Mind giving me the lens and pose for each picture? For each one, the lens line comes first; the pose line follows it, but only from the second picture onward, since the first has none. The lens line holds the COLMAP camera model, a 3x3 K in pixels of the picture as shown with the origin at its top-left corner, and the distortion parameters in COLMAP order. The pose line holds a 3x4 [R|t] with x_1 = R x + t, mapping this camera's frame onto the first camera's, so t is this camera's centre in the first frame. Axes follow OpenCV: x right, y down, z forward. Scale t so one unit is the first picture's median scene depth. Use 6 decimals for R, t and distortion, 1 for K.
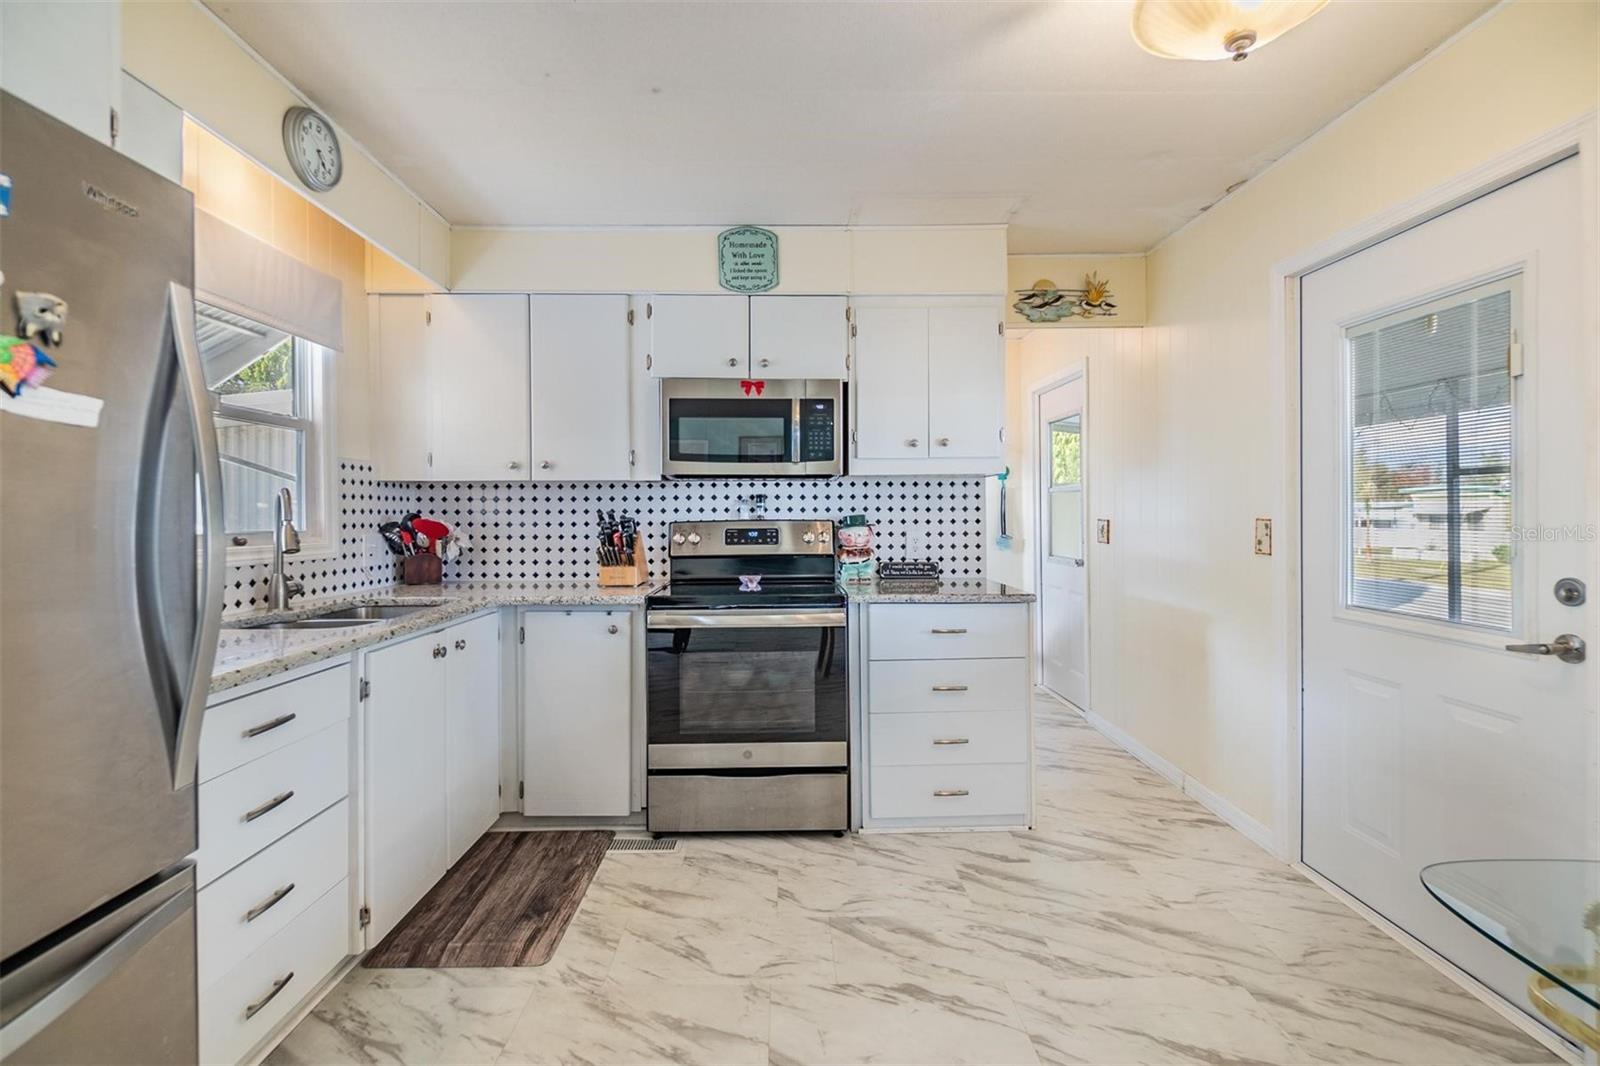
lens RADIAL K [[690.4, 0, 793.7], [0, 690.4, 512.3], [0, 0, 1]] dist [-0.002384, -0.000195]
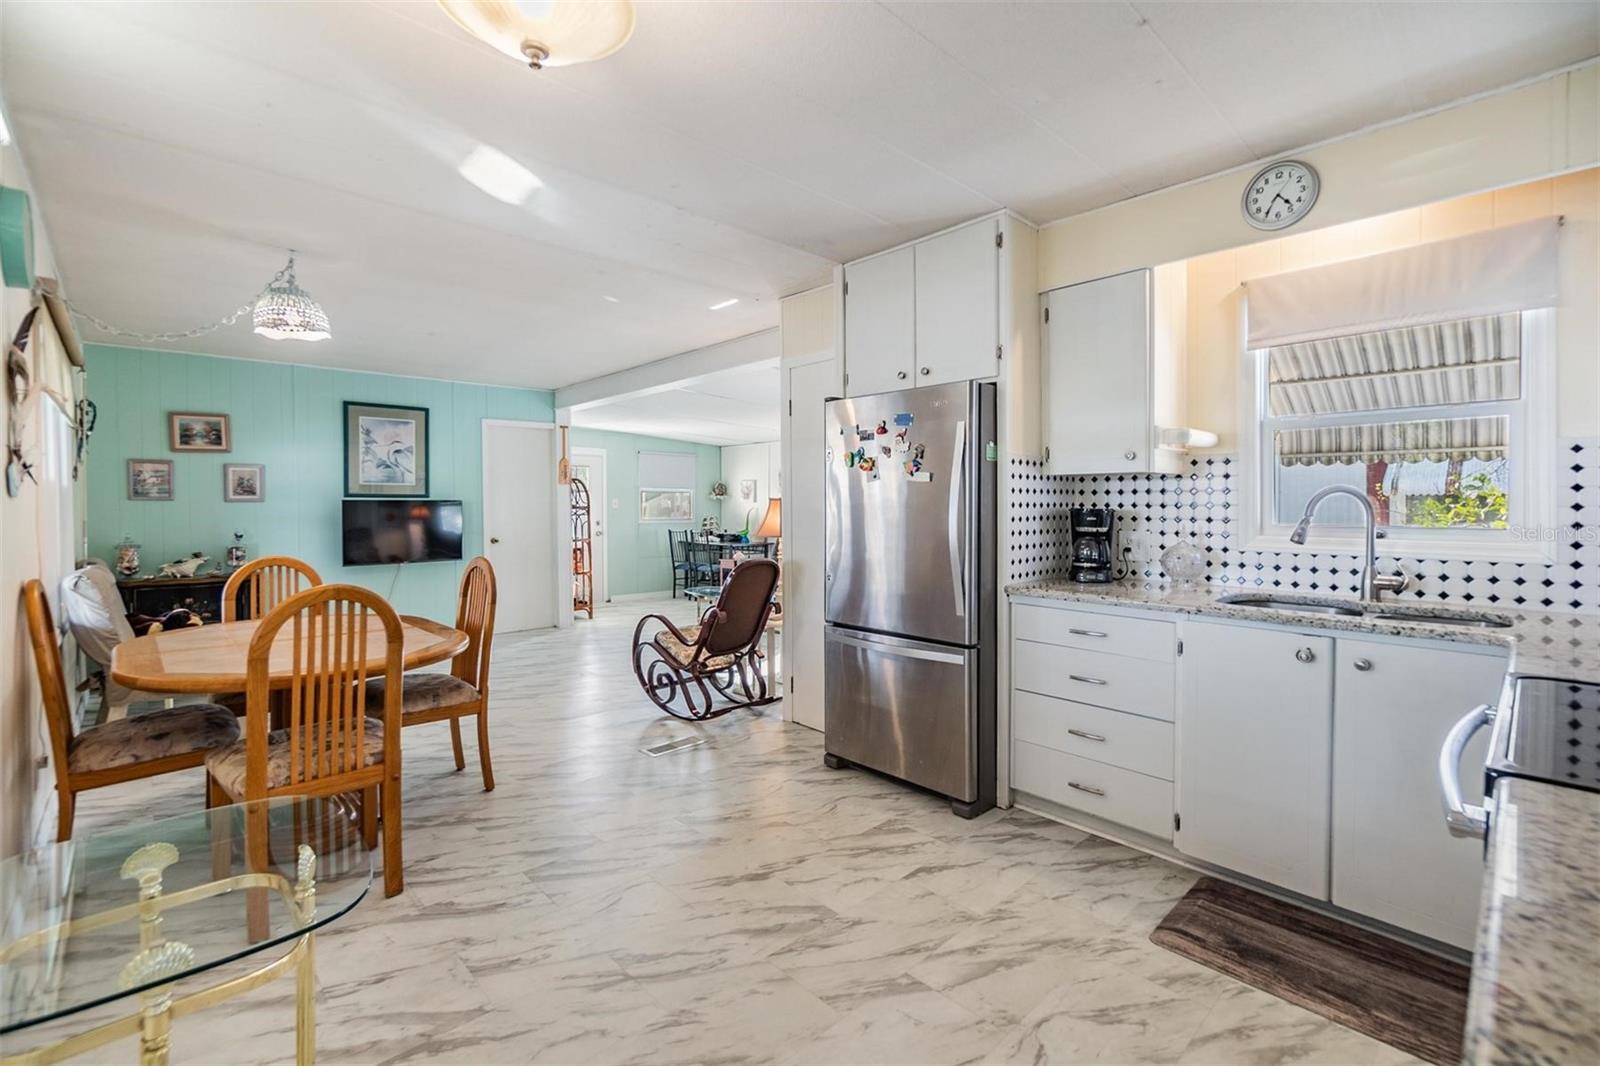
lens RADIAL K [[710.1, 0, 801.2], [0, 710.1, 511.8], [0, 0, 1]] dist [-0.000911, 0.000172]
pose [[-0.734320, 0.010625, -0.678720, 0.488509], [0.005122, 0.999936, 0.010113, -0.007689], [0.678784, 0.003950, -0.734327, 0.922488]]
